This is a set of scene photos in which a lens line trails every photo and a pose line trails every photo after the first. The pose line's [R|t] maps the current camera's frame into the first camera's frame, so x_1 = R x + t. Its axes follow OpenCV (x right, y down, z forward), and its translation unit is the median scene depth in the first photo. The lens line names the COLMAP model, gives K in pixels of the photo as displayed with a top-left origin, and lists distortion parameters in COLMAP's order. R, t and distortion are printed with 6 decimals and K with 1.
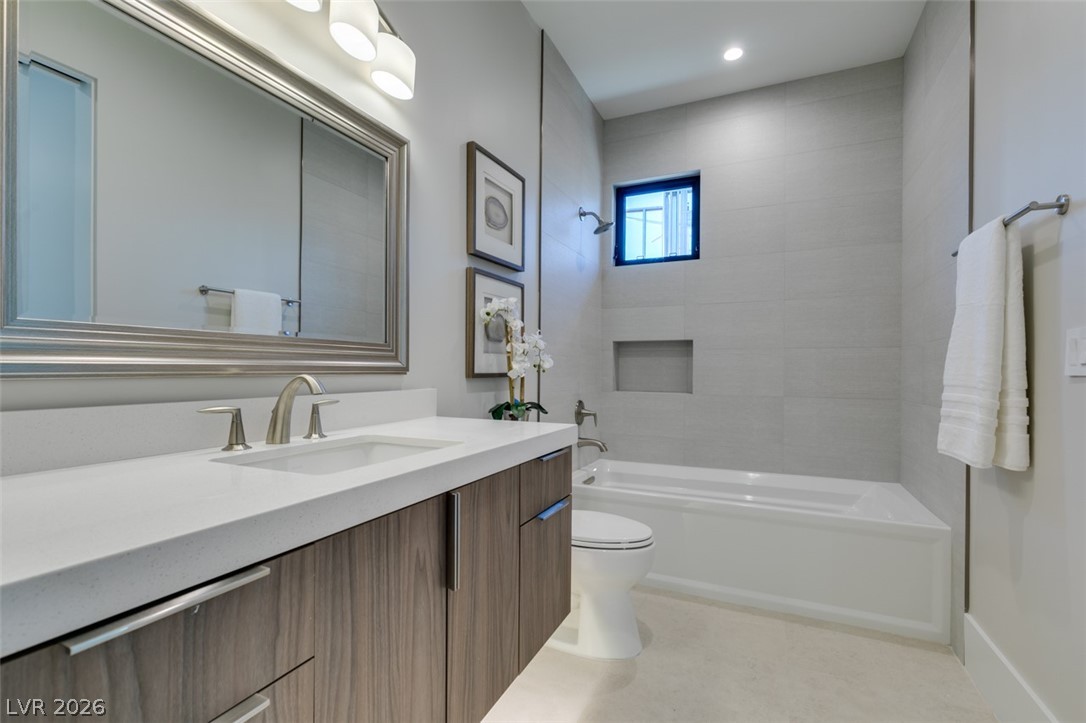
lens RADIAL K [[491.9, 0, 541.2], [0, 491.9, 367.1], [0, 0, 1]] dist [0.015885, -0.010250]
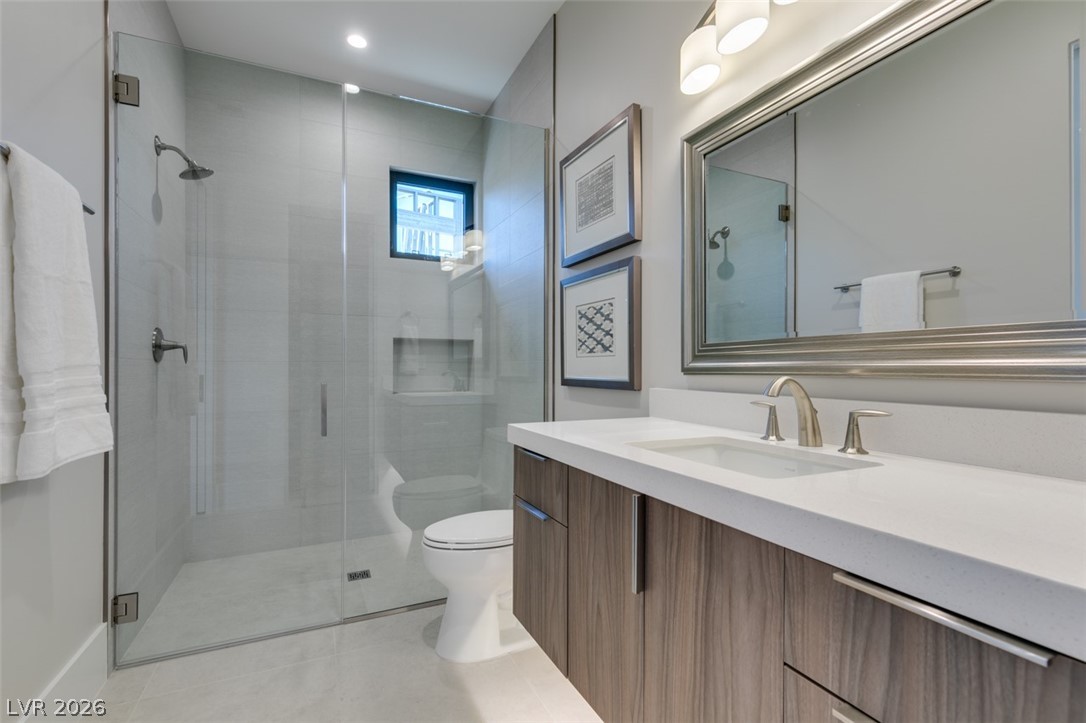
lens RADIAL K [[491.9, 0, 541.2], [0, 491.9, 367.1], [0, 0, 1]] dist [0.015885, -0.010250]
pose [[-0.651261, -0.003270, -0.758846, 0.559801], [-0.001065, 0.999994, -0.003395, 0.000311], [0.758853, -0.001403, -0.651261, 1.211370]]
